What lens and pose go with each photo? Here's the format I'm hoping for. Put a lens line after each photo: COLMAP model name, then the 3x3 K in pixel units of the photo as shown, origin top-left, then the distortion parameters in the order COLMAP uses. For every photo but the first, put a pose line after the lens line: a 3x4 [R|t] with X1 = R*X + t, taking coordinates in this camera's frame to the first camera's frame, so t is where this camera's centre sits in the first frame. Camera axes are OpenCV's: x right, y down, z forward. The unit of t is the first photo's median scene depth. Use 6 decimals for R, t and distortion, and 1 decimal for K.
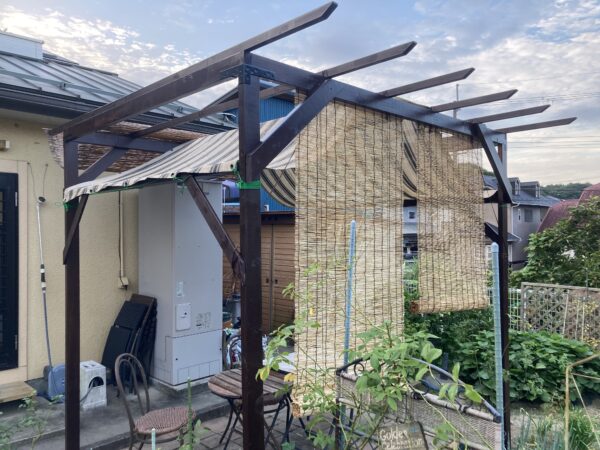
lens RADIAL K [[501.5, 0, 300.0], [0, 501.5, 225.0], [0, 0, 1]] dist [0.007642, -0.004012]
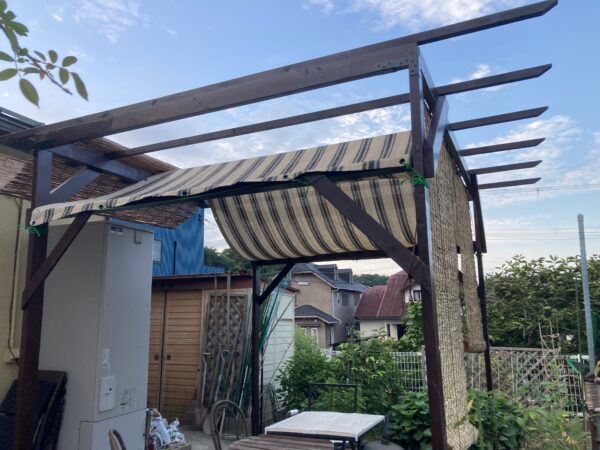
lens RADIAL K [[501.5, 0, 300.0], [0, 501.5, 225.0], [0, 0, 1]] dist [0.007642, -0.004012]
pose [[0.929172, 0.056533, 0.365300, -0.247454], [0.008601, 0.984662, -0.174263, 0.058765], [-0.369548, 0.165063, 0.914433, 0.108290]]
